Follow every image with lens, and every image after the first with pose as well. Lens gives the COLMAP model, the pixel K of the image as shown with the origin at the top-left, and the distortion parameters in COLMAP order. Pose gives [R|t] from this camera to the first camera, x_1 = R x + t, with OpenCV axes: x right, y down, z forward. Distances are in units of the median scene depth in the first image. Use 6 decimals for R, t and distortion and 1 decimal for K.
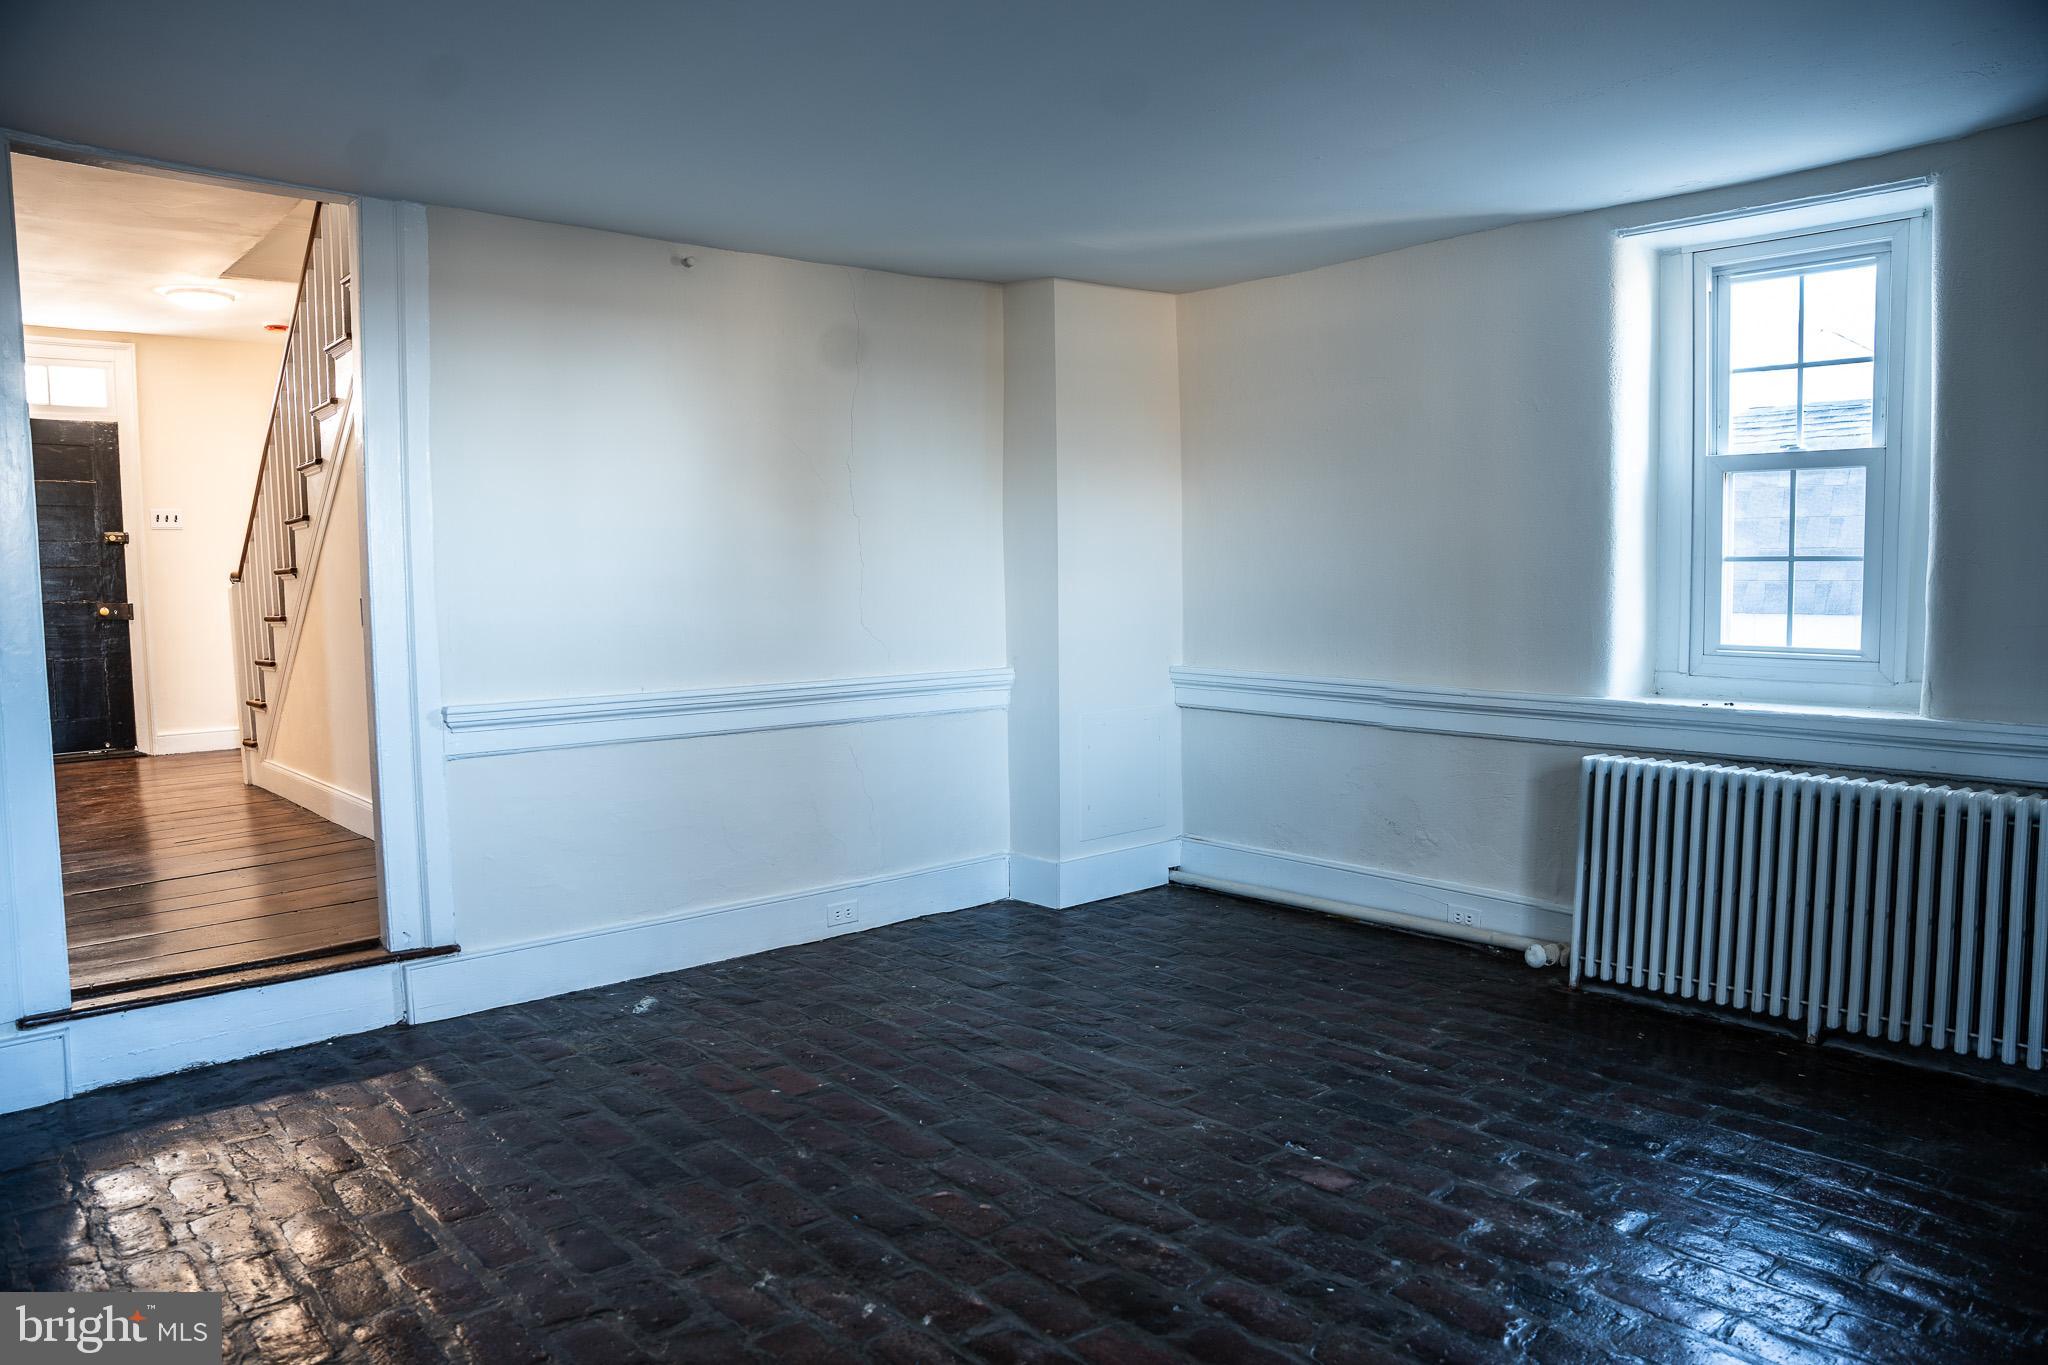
lens RADIAL K [[1411.1, 0, 1011.4], [0, 1411.1, 660.1], [0, 0, 1]] dist [-0.178391, 0.130564]
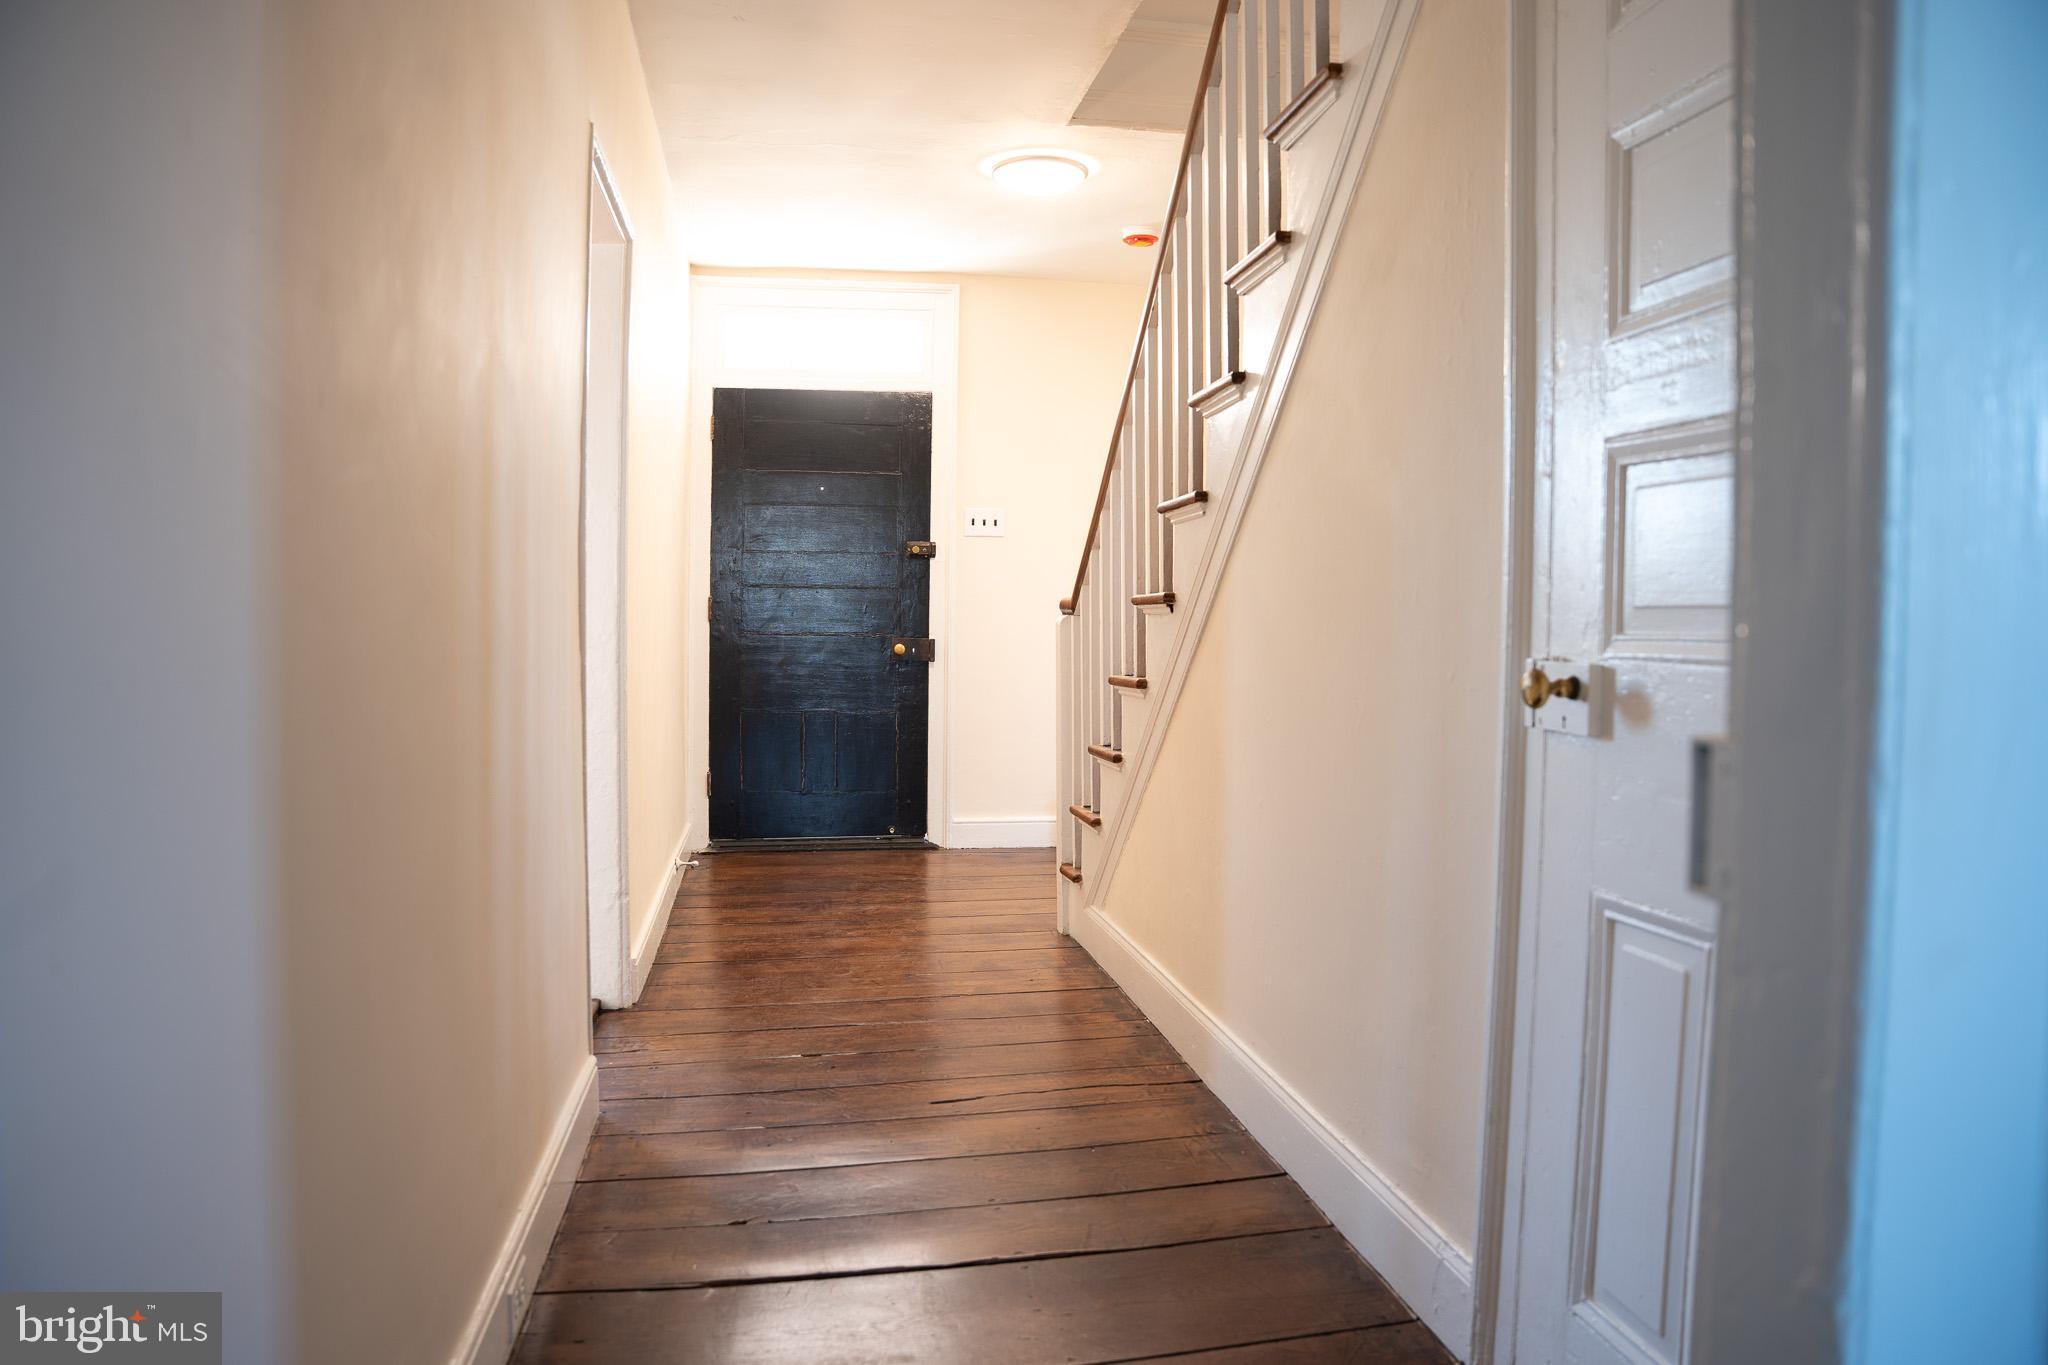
lens RADIAL K [[1411.1, 0, 1011.4], [0, 1411.1, 660.1], [0, 0, 1]] dist [-0.178391, 0.130564]
pose [[0.846069, 0.048460, -0.530867, -0.247159], [-0.067928, 0.997542, -0.017201, -0.024073], [0.528728, 0.050614, 0.847281, 0.429480]]
